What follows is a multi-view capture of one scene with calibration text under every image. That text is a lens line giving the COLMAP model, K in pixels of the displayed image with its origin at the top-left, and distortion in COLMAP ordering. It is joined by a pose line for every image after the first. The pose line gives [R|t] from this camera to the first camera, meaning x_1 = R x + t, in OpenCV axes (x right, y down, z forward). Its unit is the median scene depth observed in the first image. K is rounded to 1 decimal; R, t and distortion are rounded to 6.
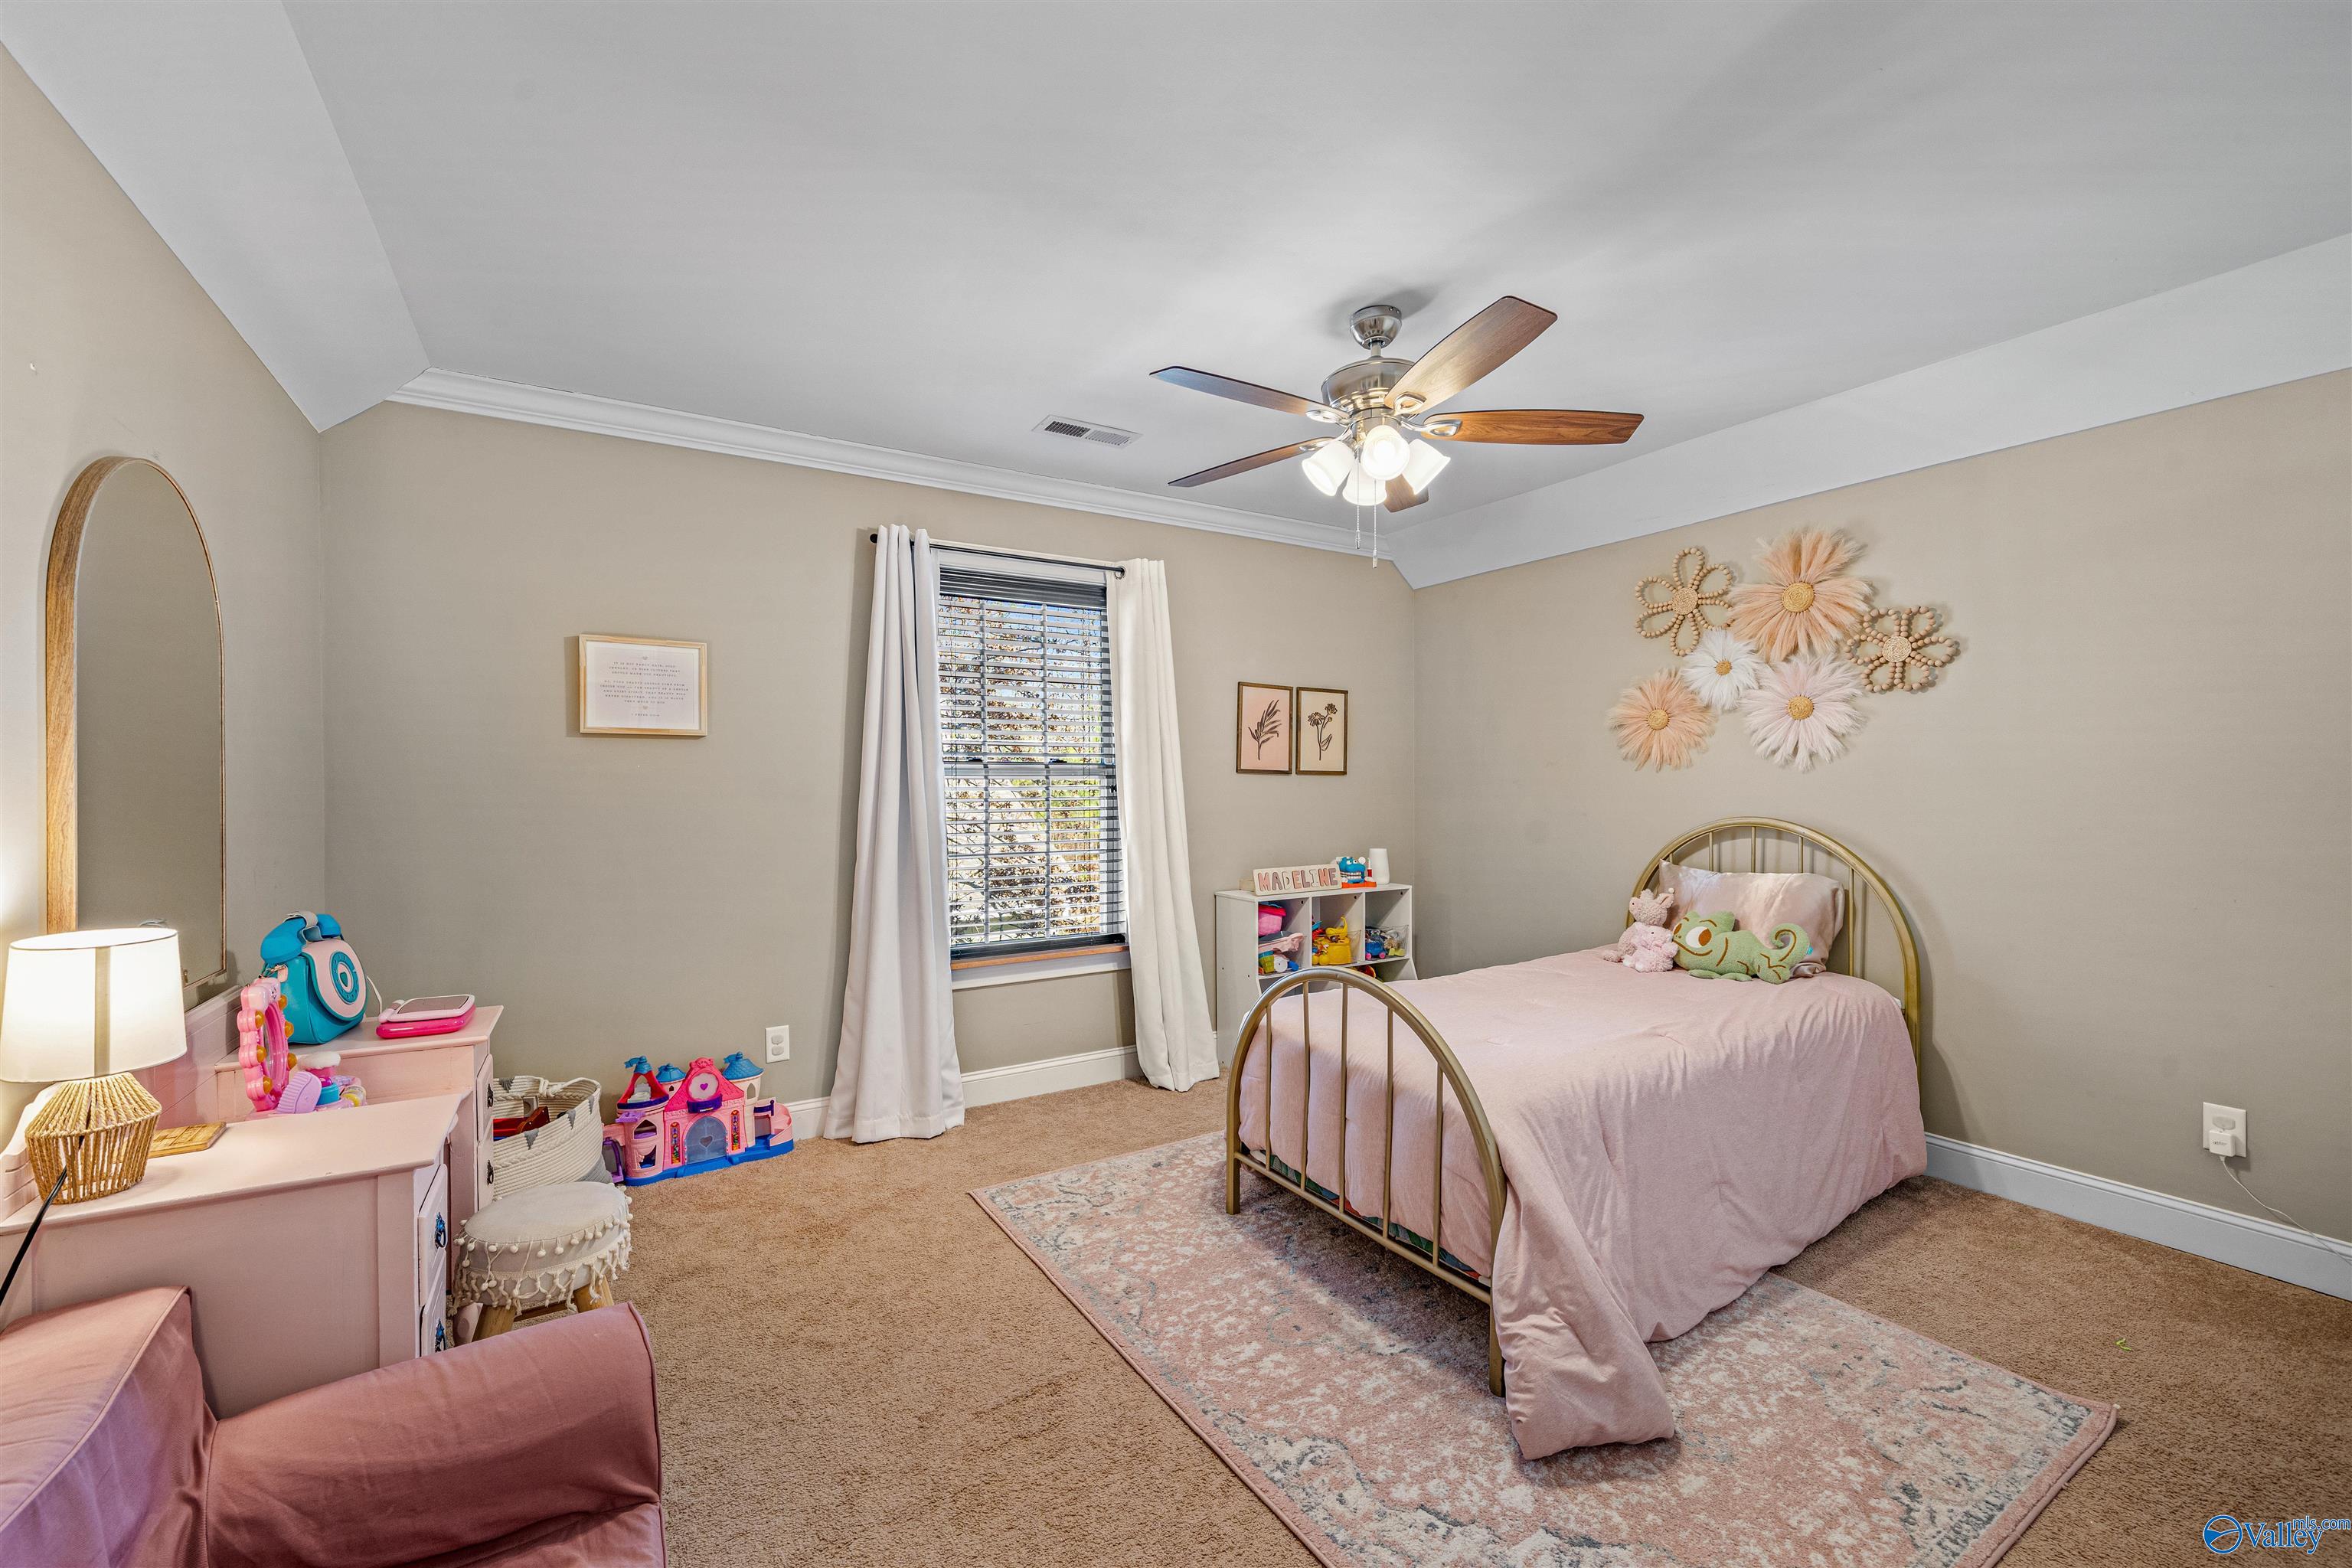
lens RADIAL K [[940.5, 0, 1174.4], [0, 940.5, 791.9], [0, 0, 1]] dist [-0.000212, 0.000115]
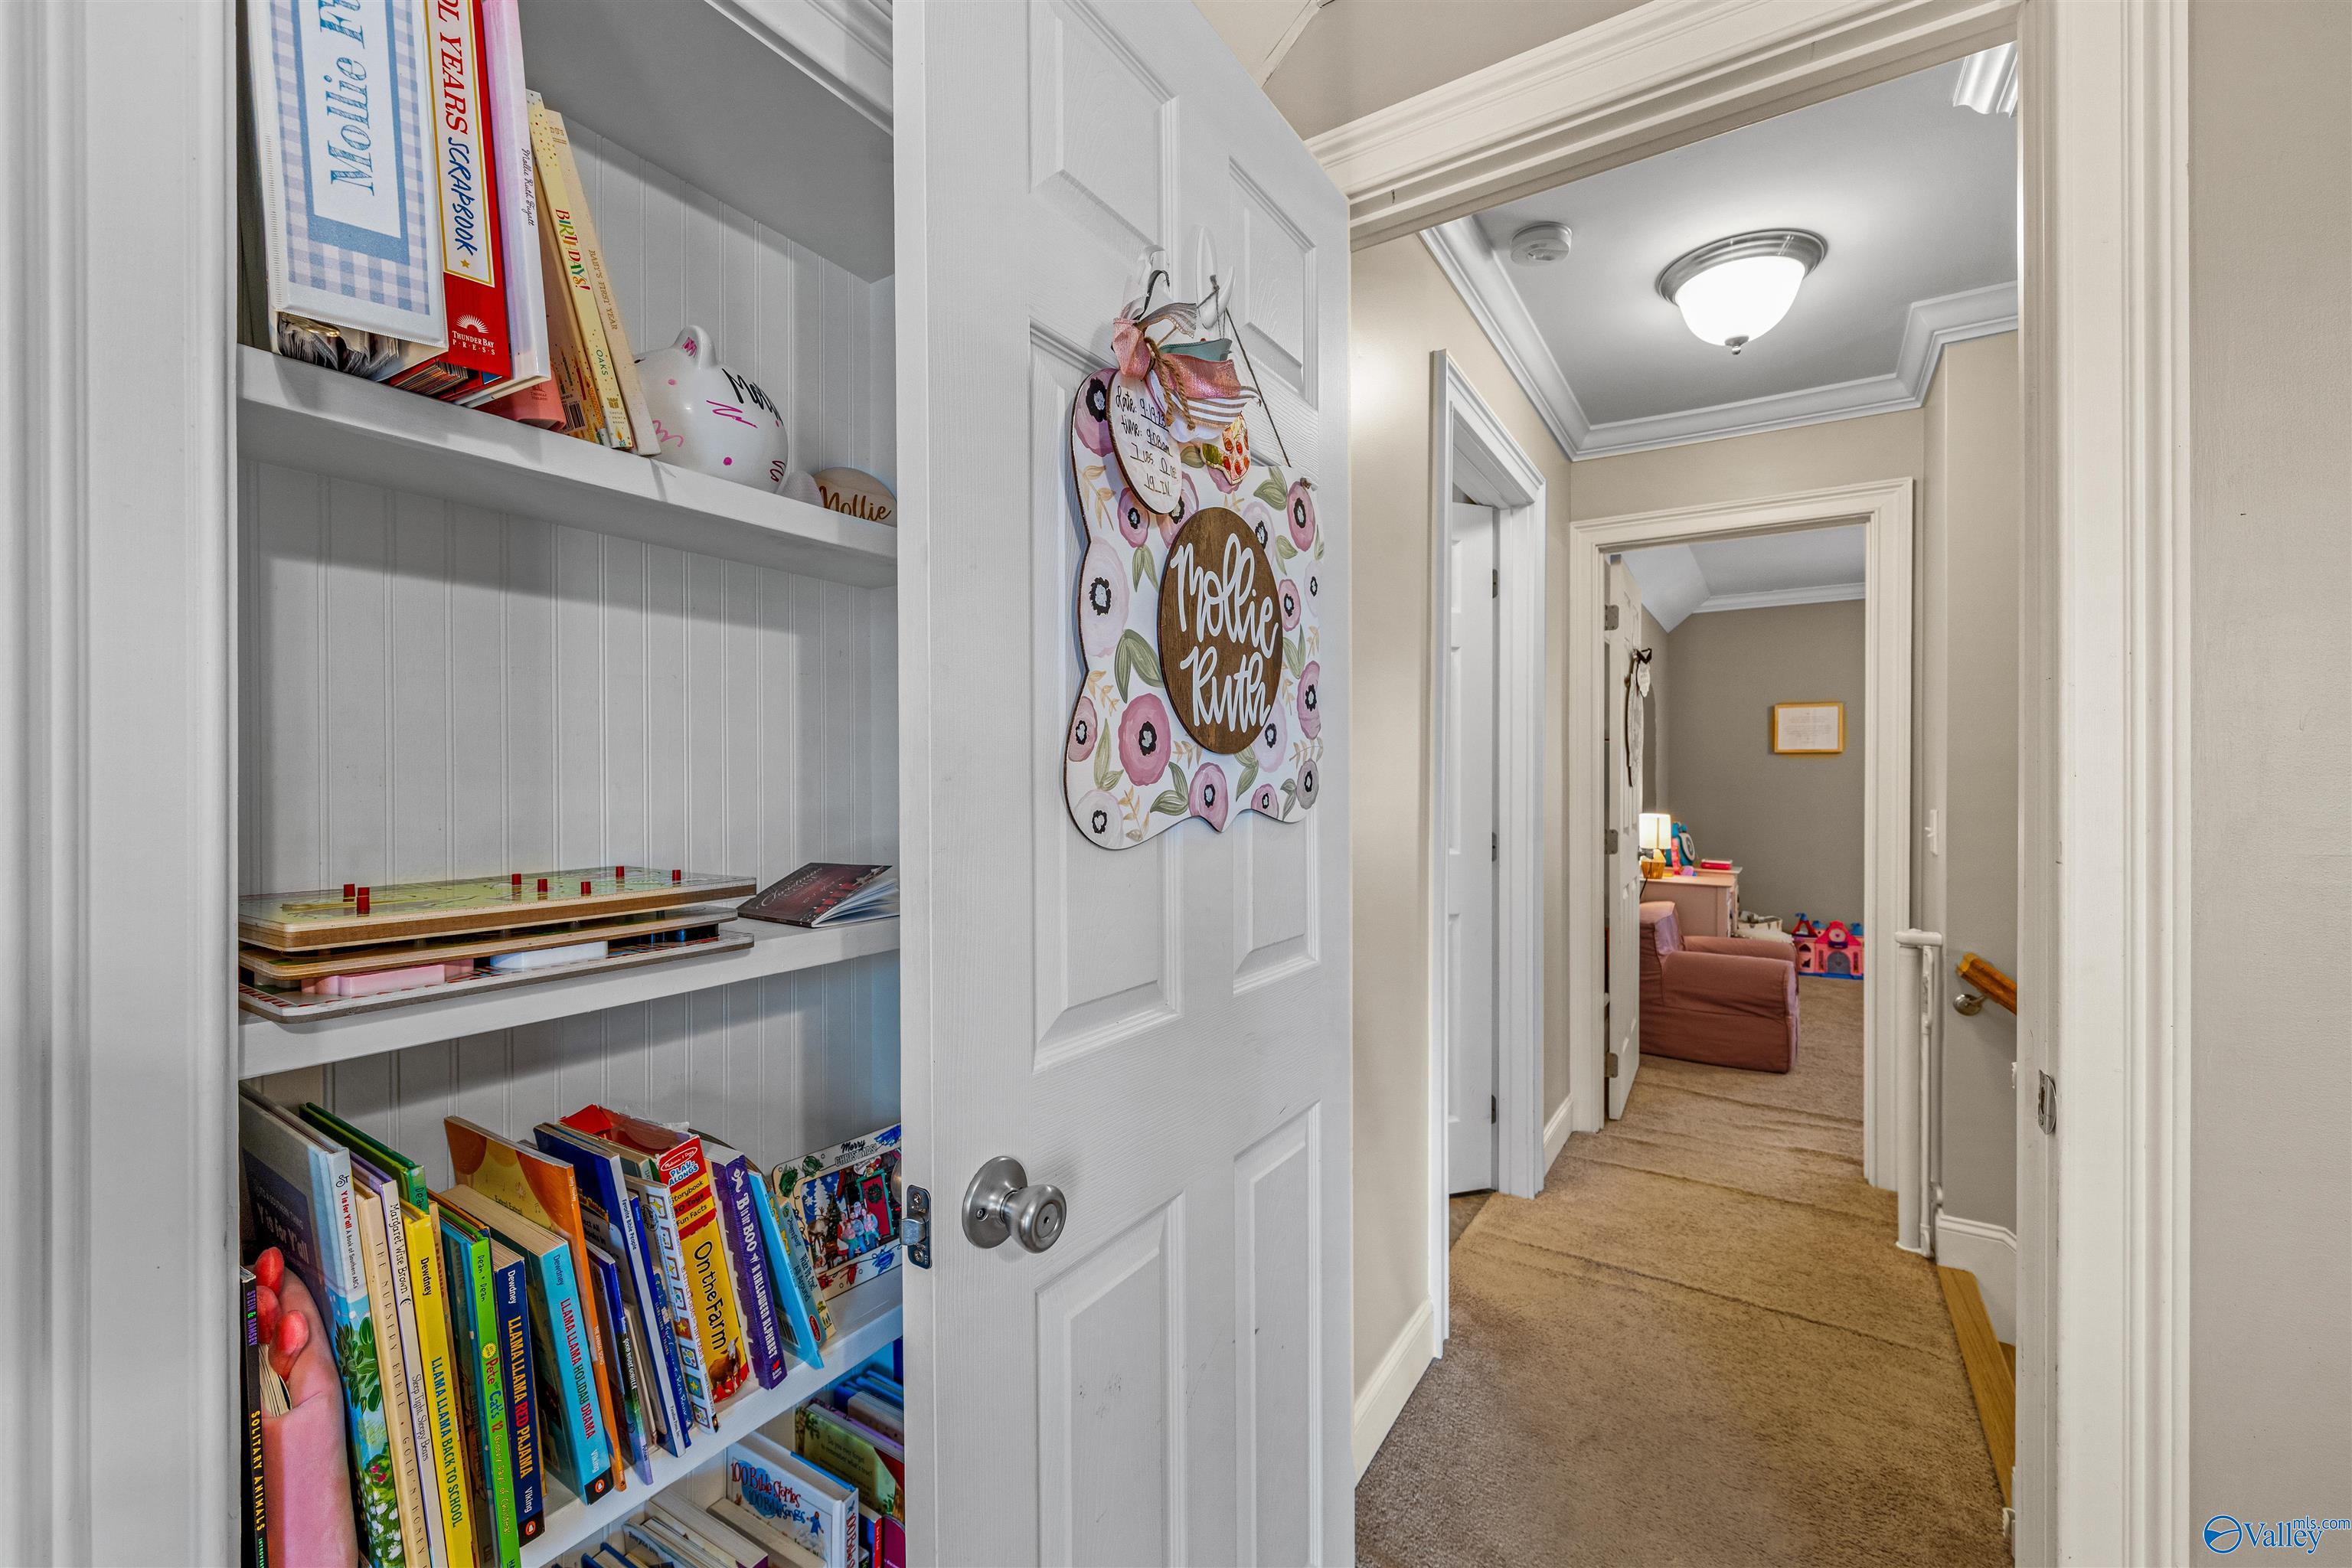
lens RADIAL K [[940.5, 0, 1174.4], [0, 940.5, 791.9], [0, 0, 1]] dist [-0.000212, 0.000115]
pose [[0.426194, 0.010977, -0.904565, 0.677835], [-0.007631, 0.999934, 0.008539, 0.015985], [0.904600, 0.003263, 0.426249, -1.077754]]
